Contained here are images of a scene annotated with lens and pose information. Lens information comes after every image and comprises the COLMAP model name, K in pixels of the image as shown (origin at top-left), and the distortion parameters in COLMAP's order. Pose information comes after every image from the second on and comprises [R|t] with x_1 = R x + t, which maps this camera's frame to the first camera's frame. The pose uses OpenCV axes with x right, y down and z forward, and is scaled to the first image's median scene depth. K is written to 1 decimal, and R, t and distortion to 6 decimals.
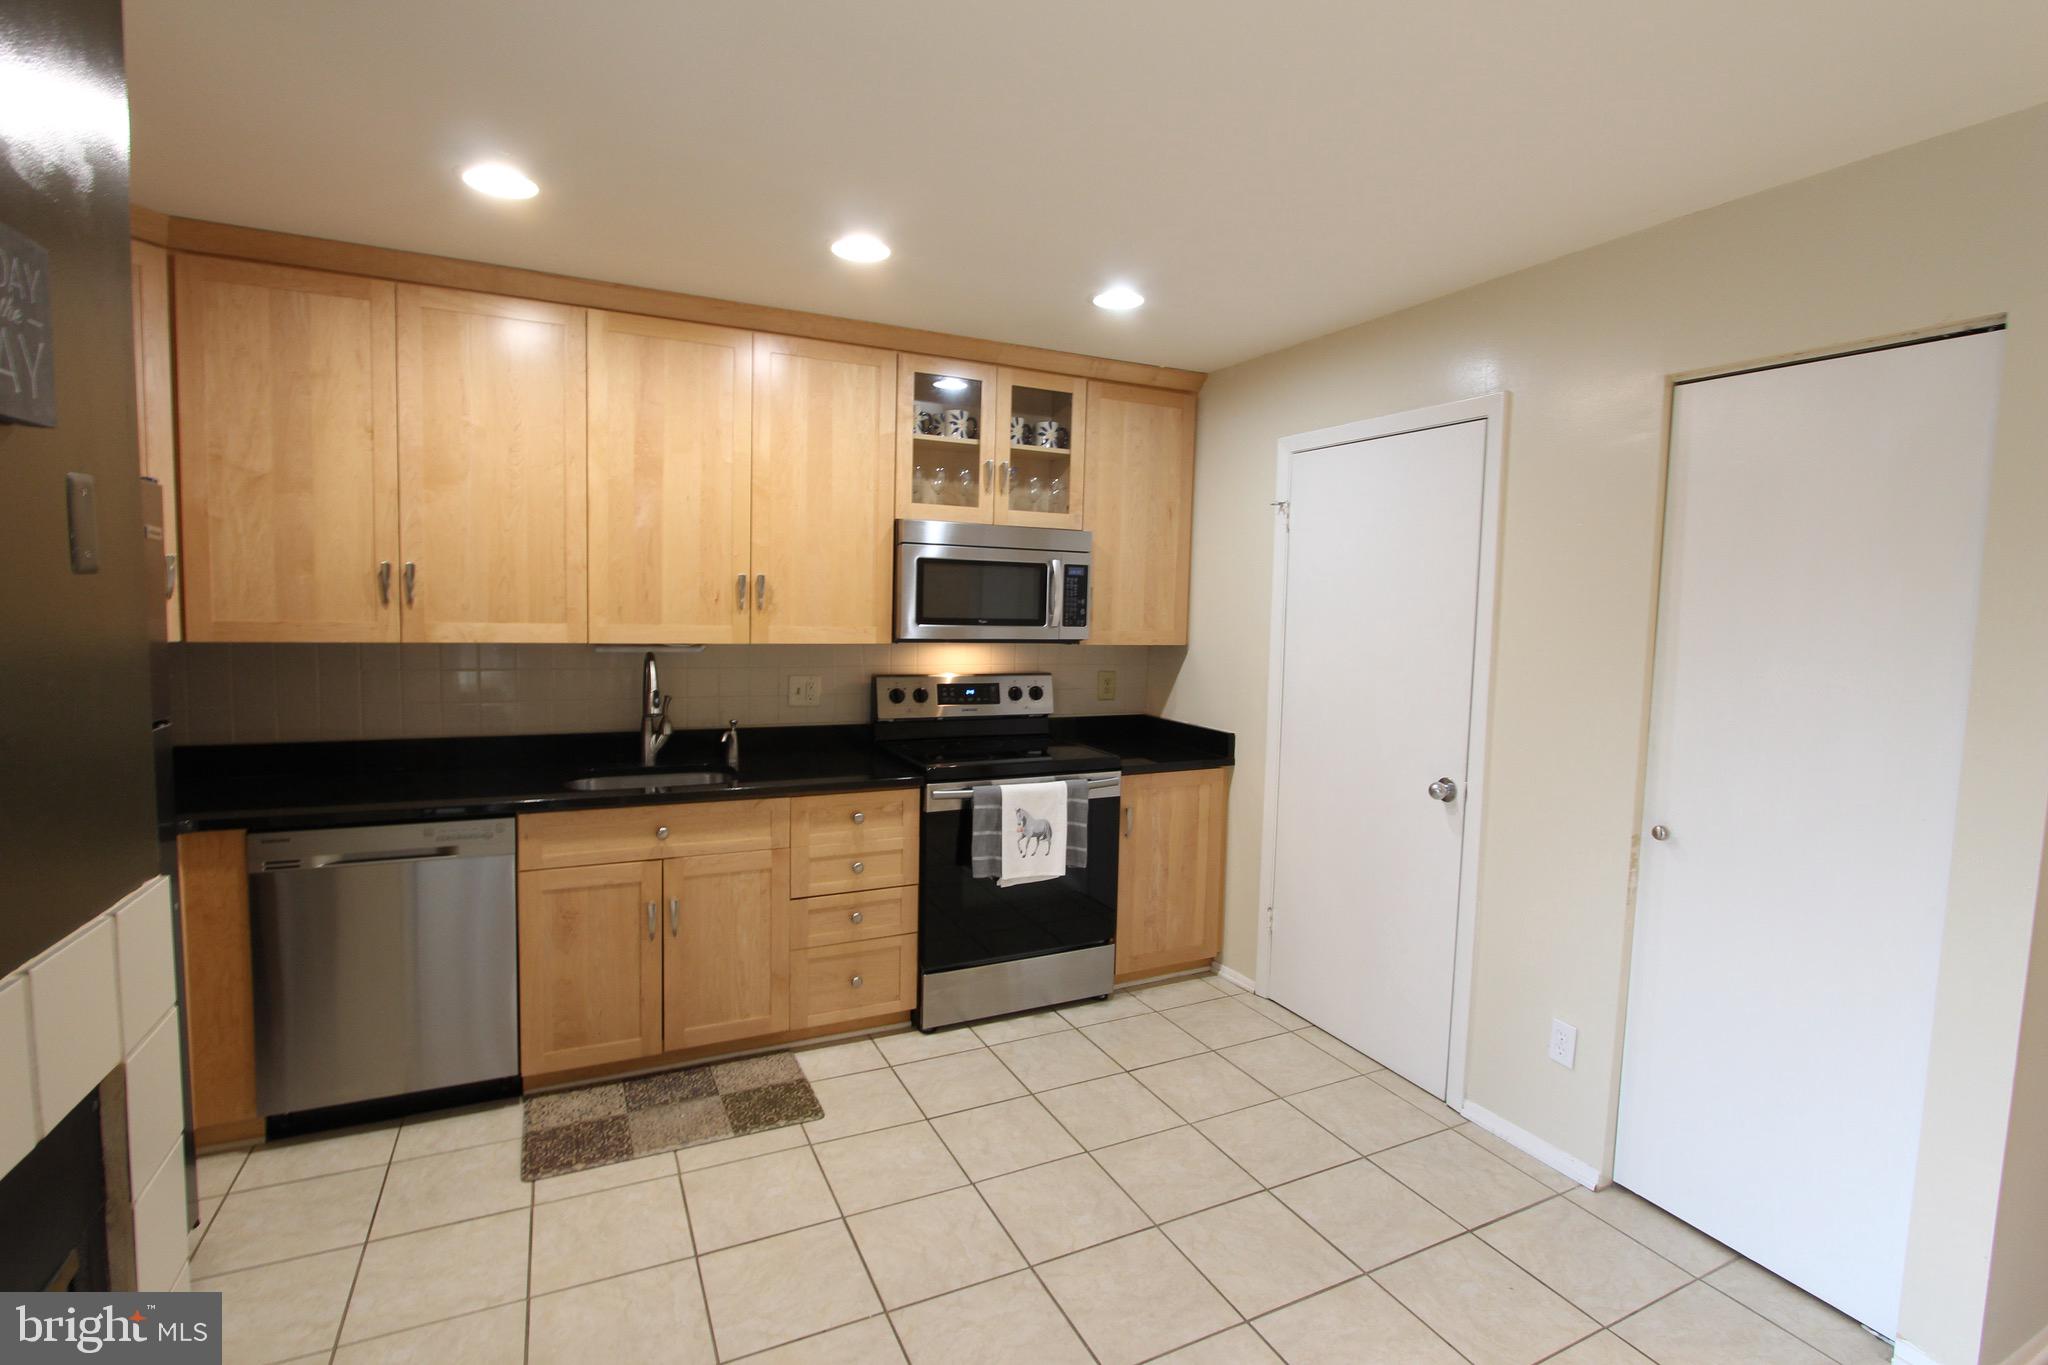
lens RADIAL K [[944.8, 0, 1028.3], [0, 944.8, 671.4], [0, 0, 1]] dist [-0.020071, 0.004394]
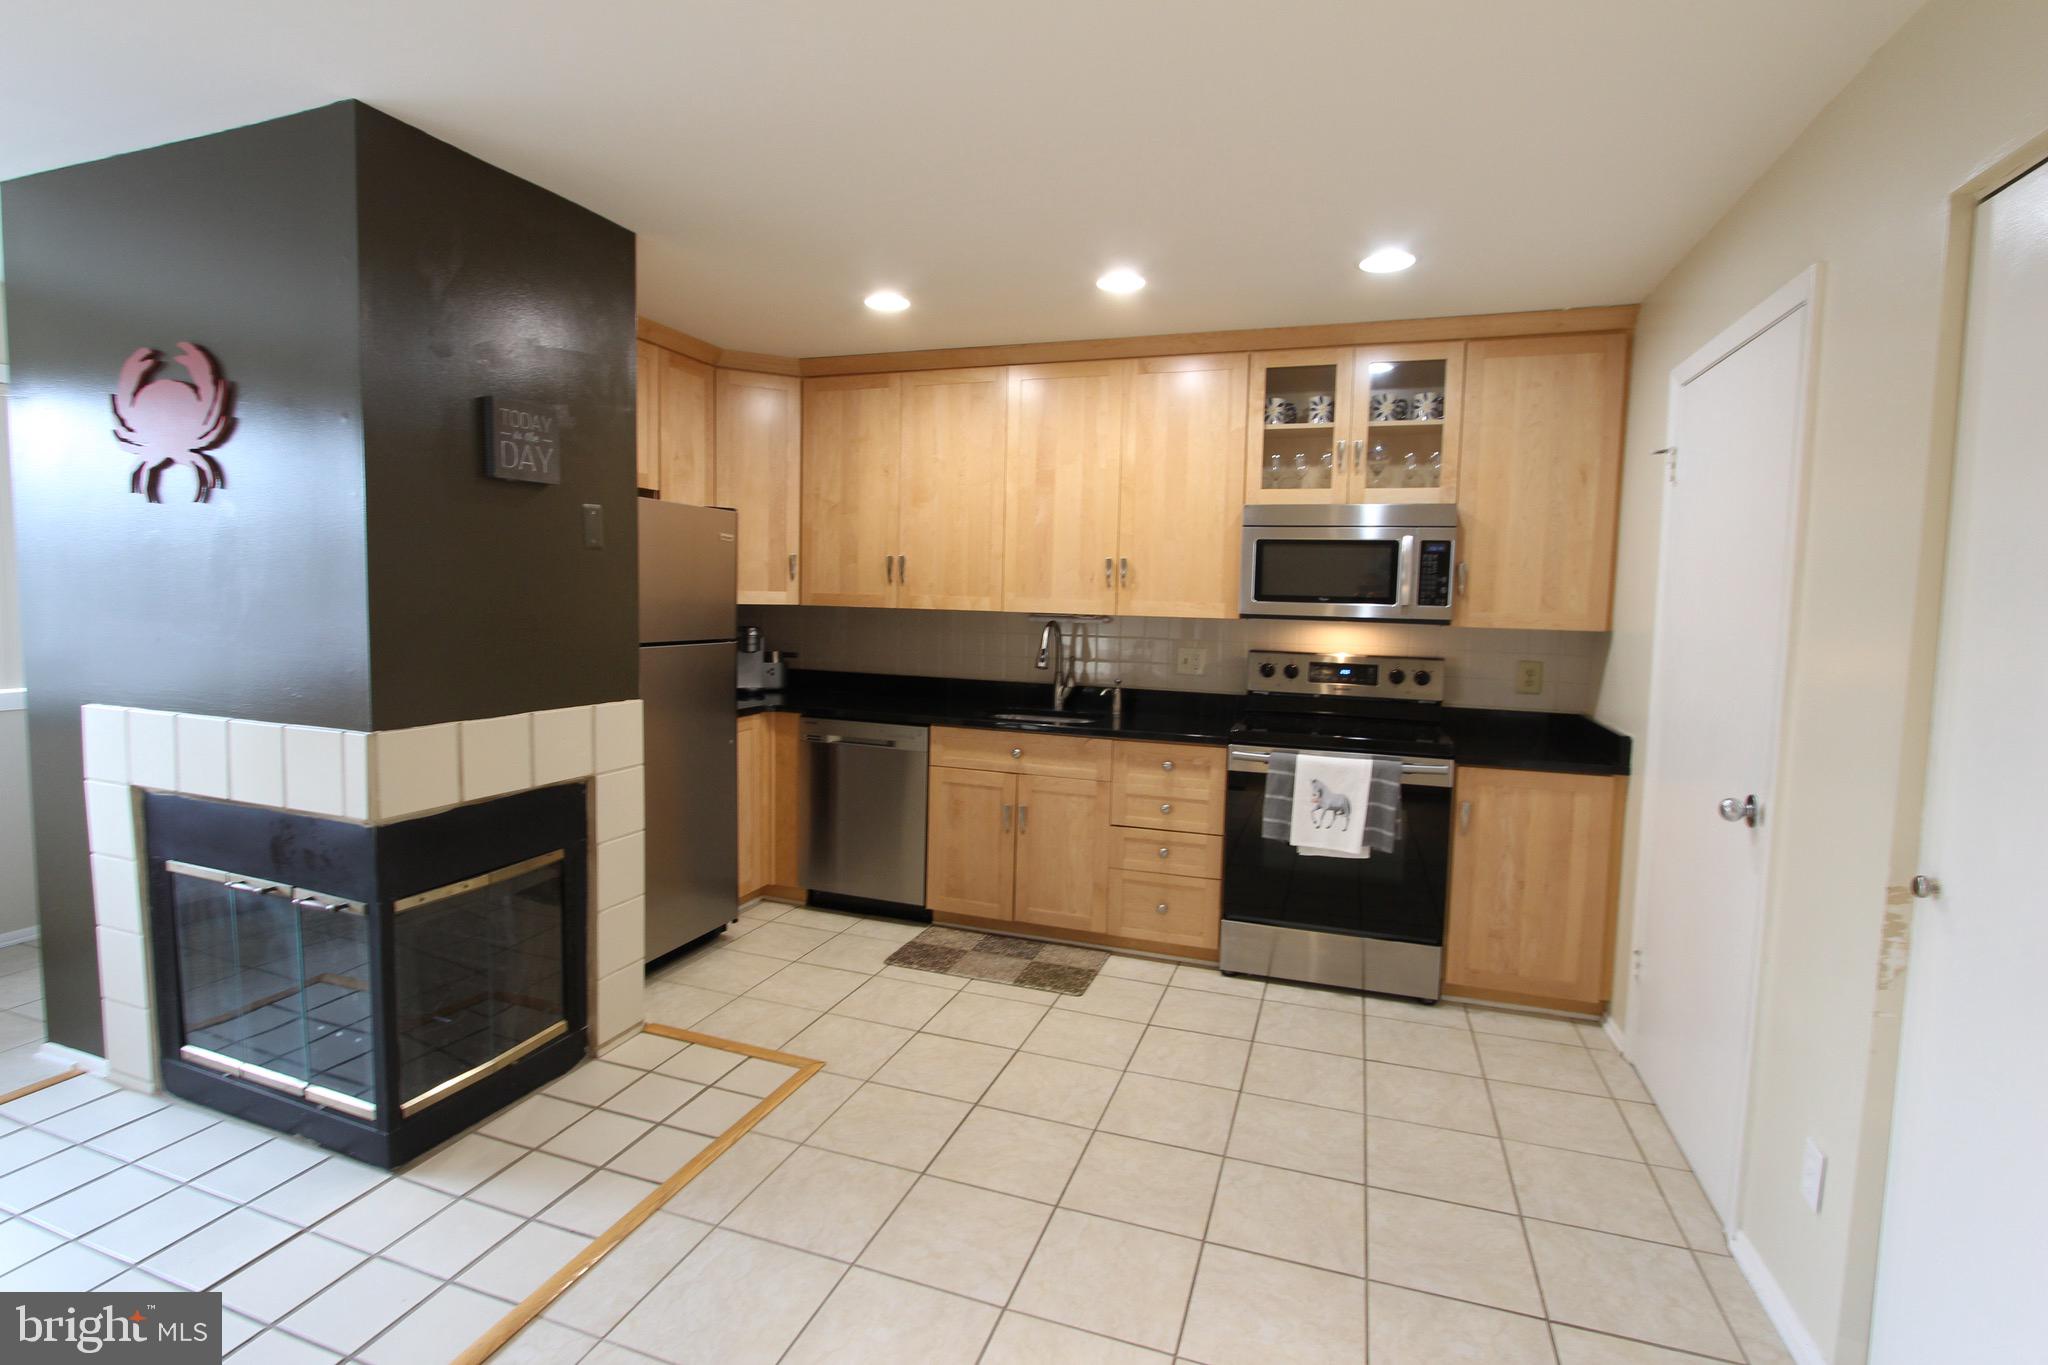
lens RADIAL K [[944.8, 0, 1031.6], [0, 944.8, 669.1], [0, 0, 1]] dist [-0.020071, 0.004394]
pose [[0.707108, 0.048044, -0.705472, 0.533581], [-0.059738, 0.998181, 0.008102, 0.039801], [0.704578, 0.036415, 0.708692, 0.065375]]
